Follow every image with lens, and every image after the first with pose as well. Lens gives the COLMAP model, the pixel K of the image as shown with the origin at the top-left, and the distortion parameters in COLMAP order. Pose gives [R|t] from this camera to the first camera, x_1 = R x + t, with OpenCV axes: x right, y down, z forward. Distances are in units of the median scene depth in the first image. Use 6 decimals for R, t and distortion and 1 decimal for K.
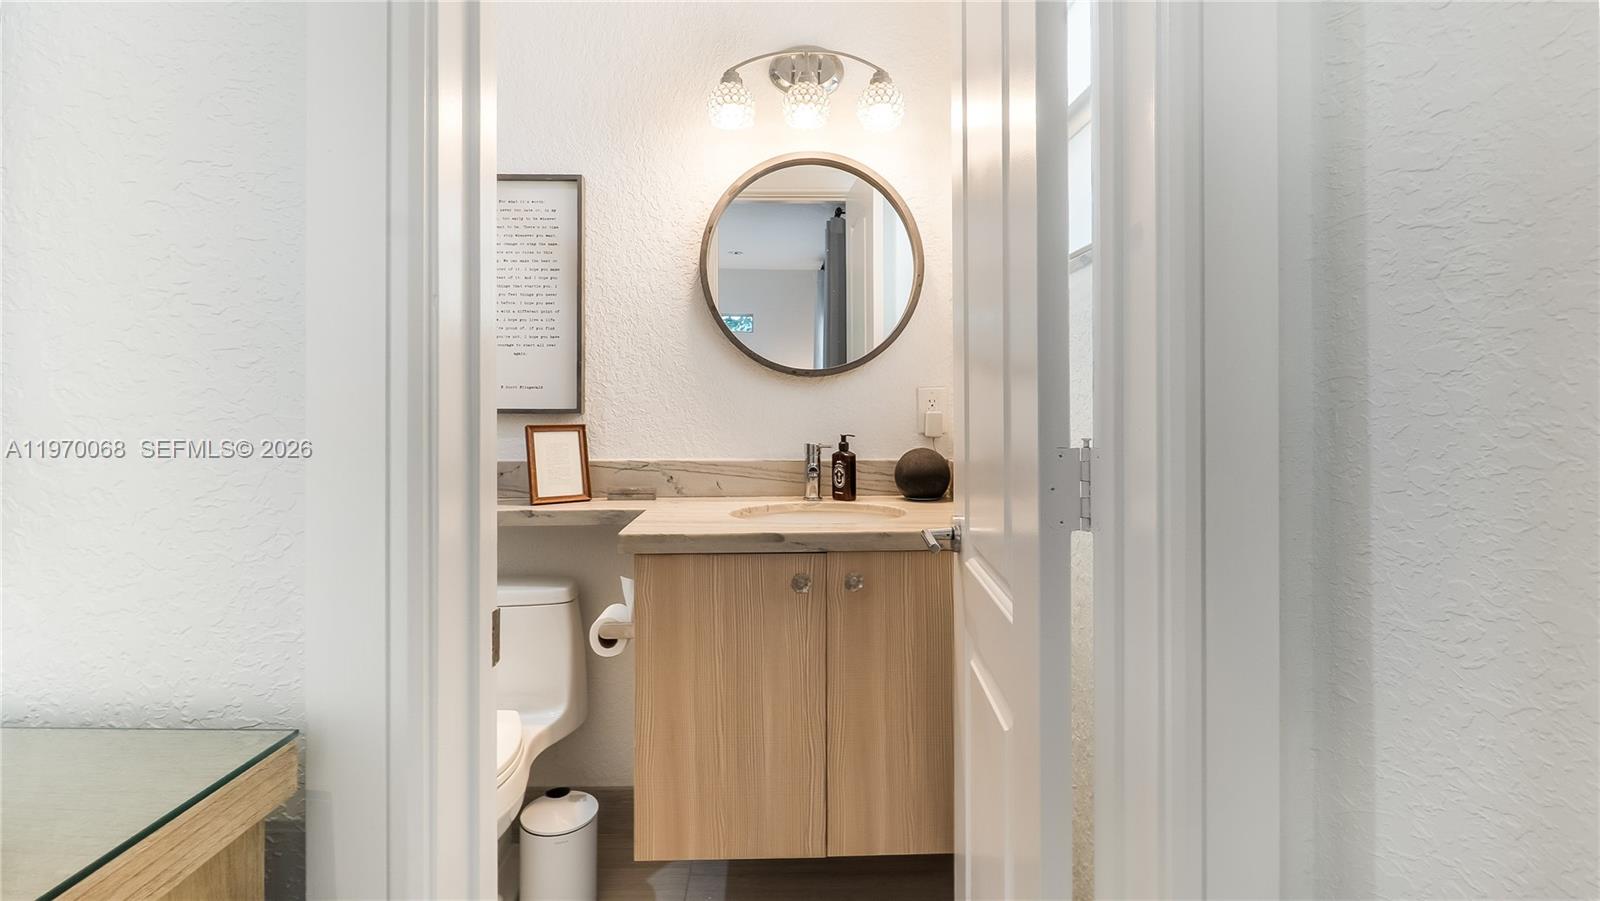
lens RADIAL K [[736.2, 0, 798.4], [0, 736.2, 447.0], [0, 0, 1]] dist [-0.005469, -0.001967]
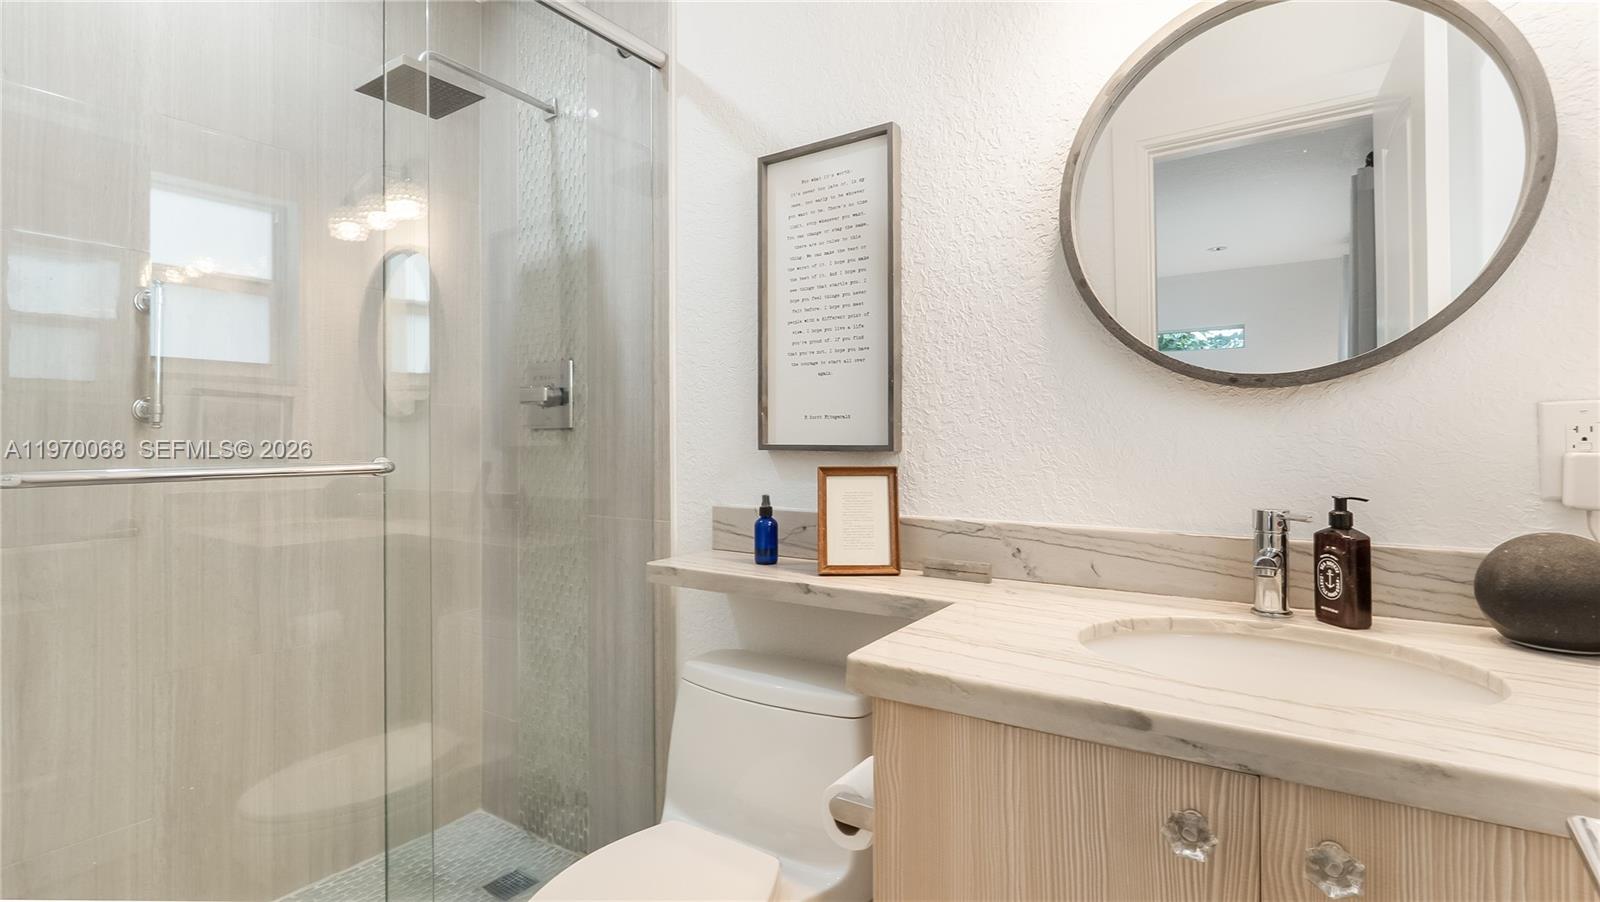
lens RADIAL K [[745.9, 0, 796.7], [0, 745.9, 444.5], [0, 0, 1]] dist [-0.007190, 0.002055]
pose [[0.814534, 0.001550, -0.580114, 0.052576], [-0.028938, 0.998860, -0.037963, -0.021949], [0.579393, 0.047710, 0.813650, 0.353889]]
